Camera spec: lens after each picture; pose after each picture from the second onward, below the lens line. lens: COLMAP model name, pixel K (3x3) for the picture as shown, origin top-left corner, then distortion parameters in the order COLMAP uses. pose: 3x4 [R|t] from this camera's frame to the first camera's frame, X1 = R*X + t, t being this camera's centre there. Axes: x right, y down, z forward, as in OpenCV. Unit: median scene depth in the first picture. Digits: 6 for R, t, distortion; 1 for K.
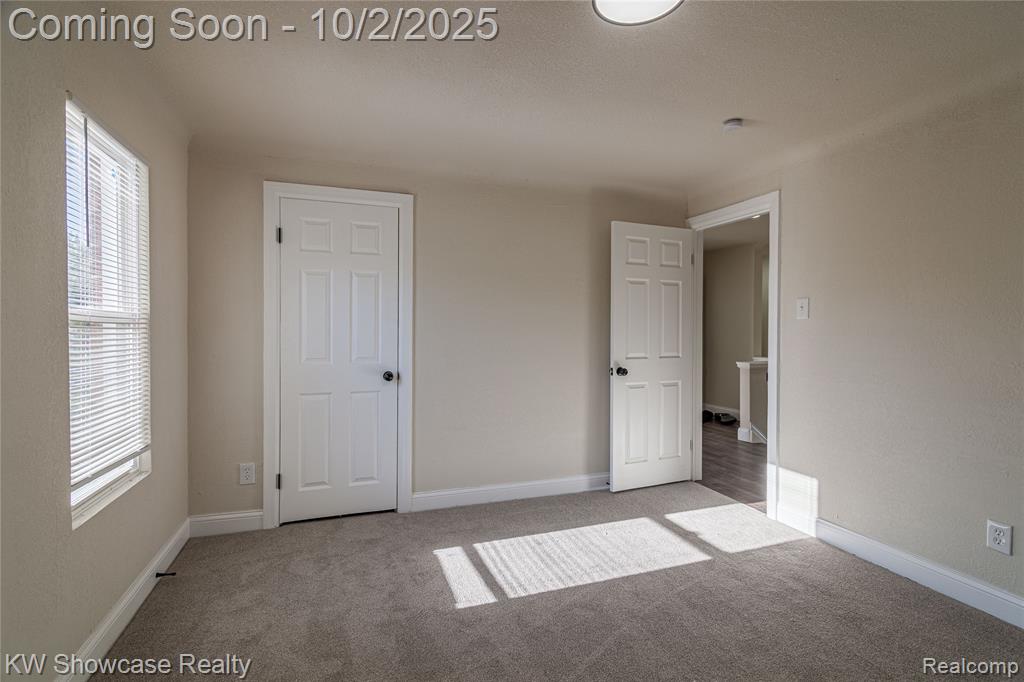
lens RADIAL K [[489.3, 0, 494.9], [0, 489.3, 335.7], [0, 0, 1]] dist [0.026909, -0.009434]
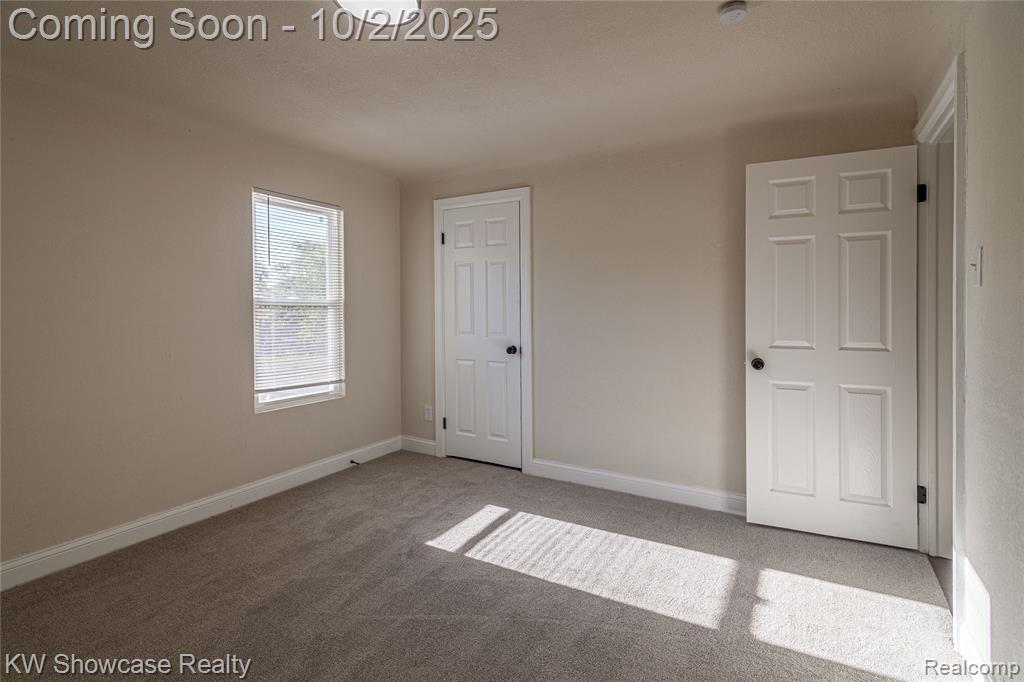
lens RADIAL K [[494.4, 0, 526.1], [0, 494.4, 313.8], [0, 0, 1]] dist [0.026675, -0.009092]
pose [[0.657522, 0.004171, -0.753423, 0.703010], [-0.005394, 0.999985, 0.000828, -0.002799], [0.753416, 0.003519, 0.657535, 0.278520]]
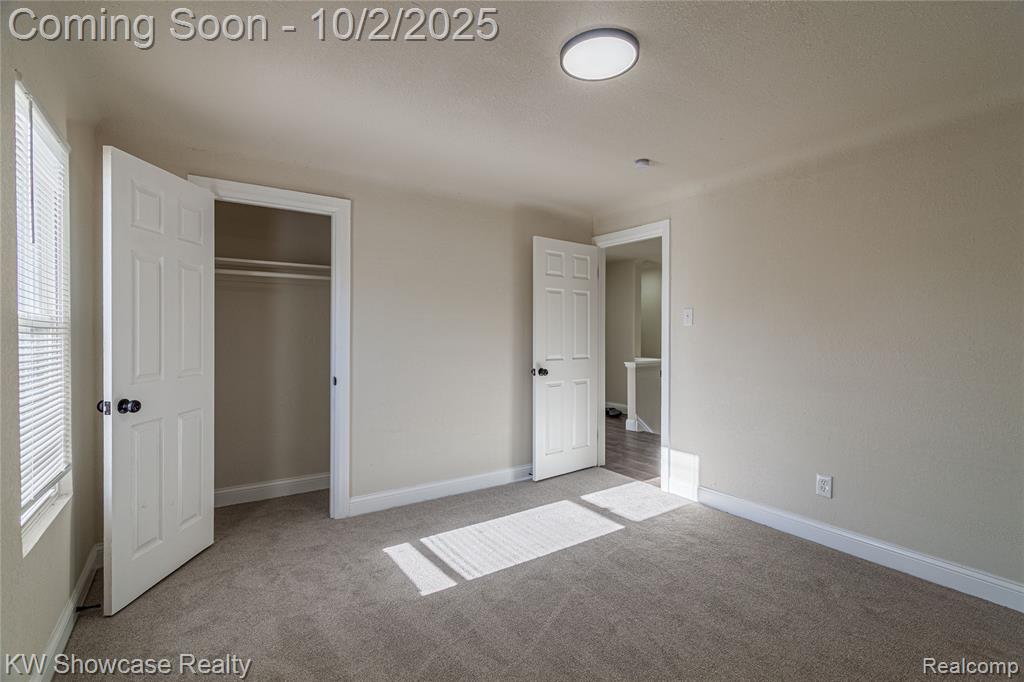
lens RADIAL K [[489.2, 0, 508.9], [0, 489.2, 338.6], [0, 0, 1]] dist [0.023423, -0.000048]
pose [[0.964277, -0.003689, 0.264871, -0.128232], [0.004449, 0.999988, -0.002270, -0.000367], [-0.264860, 0.003367, 0.964281, -0.057316]]
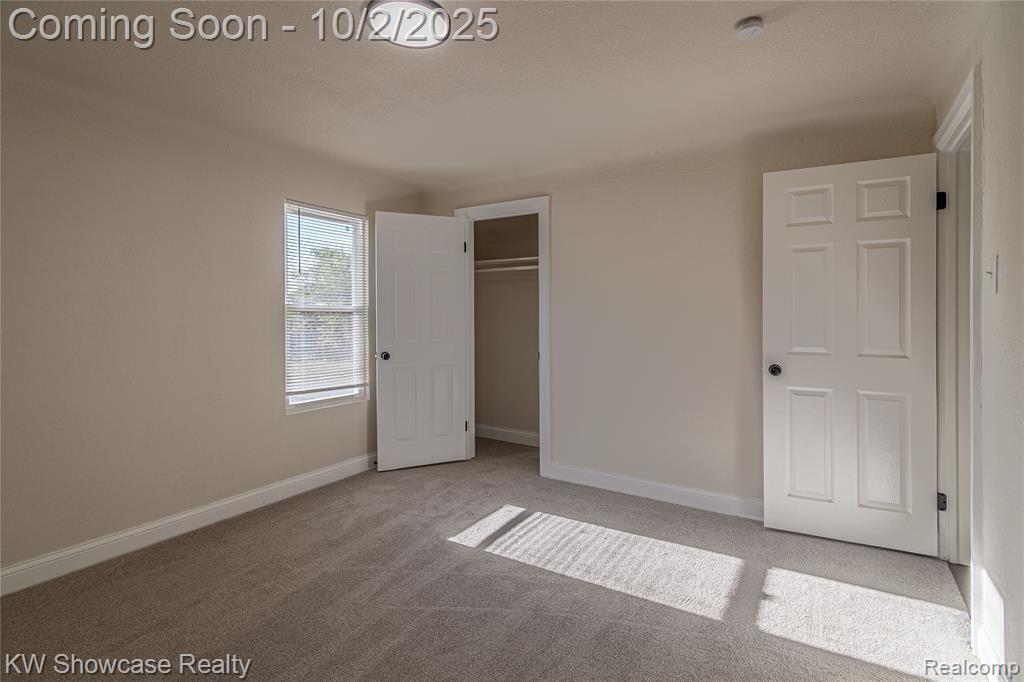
lens RADIAL K [[495.4, 0, 522.0], [0, 495.4, 318.5], [0, 0, 1]] dist [0.028767, -0.011160]
pose [[0.629669, 0.003007, -0.776858, 0.718928], [-0.007513, 0.999969, -0.002219, -0.002296], [0.776827, 0.007234, 0.629672, 0.250230]]
